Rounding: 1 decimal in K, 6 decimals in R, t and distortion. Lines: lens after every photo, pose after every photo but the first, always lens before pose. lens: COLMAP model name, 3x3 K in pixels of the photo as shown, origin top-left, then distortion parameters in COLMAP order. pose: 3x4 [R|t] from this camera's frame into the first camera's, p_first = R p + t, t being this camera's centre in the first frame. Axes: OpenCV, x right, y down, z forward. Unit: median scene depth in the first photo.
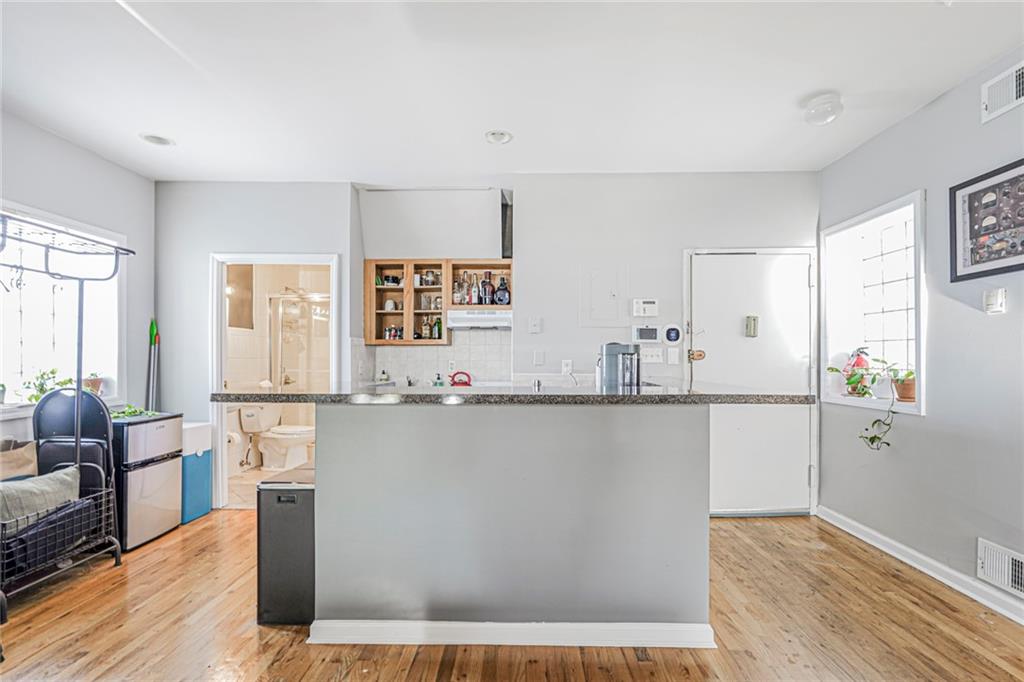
lens RADIAL K [[458.4, 0, 516.3], [0, 458.4, 344.7], [0, 0, 1]] dist [-0.004530, 0.002692]
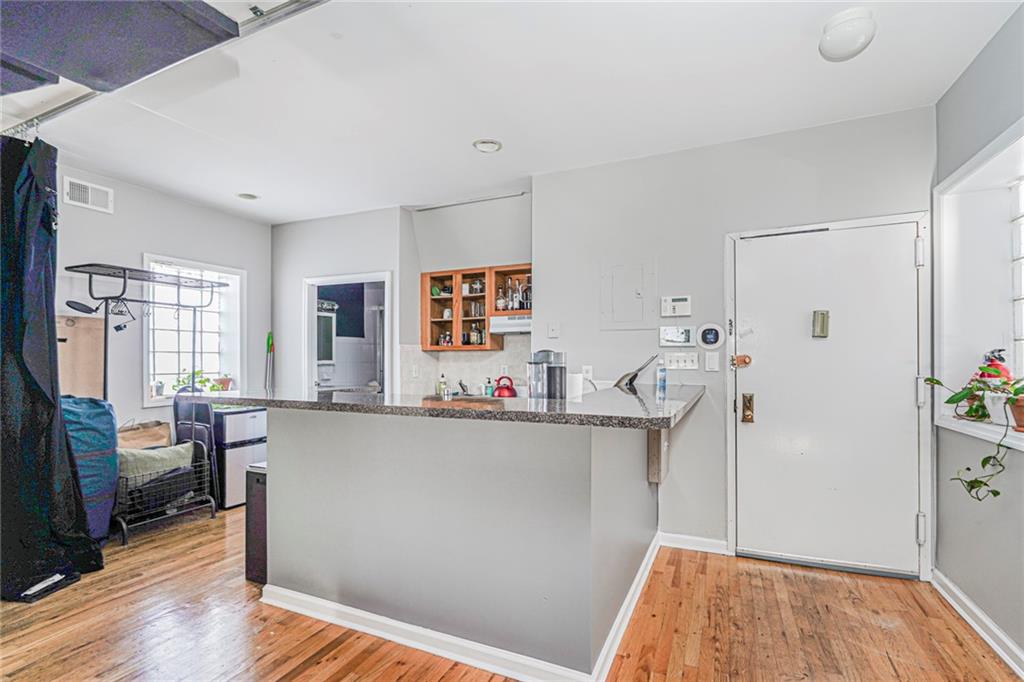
lens RADIAL K [[458.4, 0, 512.1], [0, 458.4, 347.0], [0, 0, 1]] dist [-0.004530, 0.002692]
pose [[0.919604, -0.011568, -0.392675, 0.402294], [0.012922, 0.999916, 0.000805, -0.009375], [0.392633, -0.005815, 0.919677, 0.092866]]
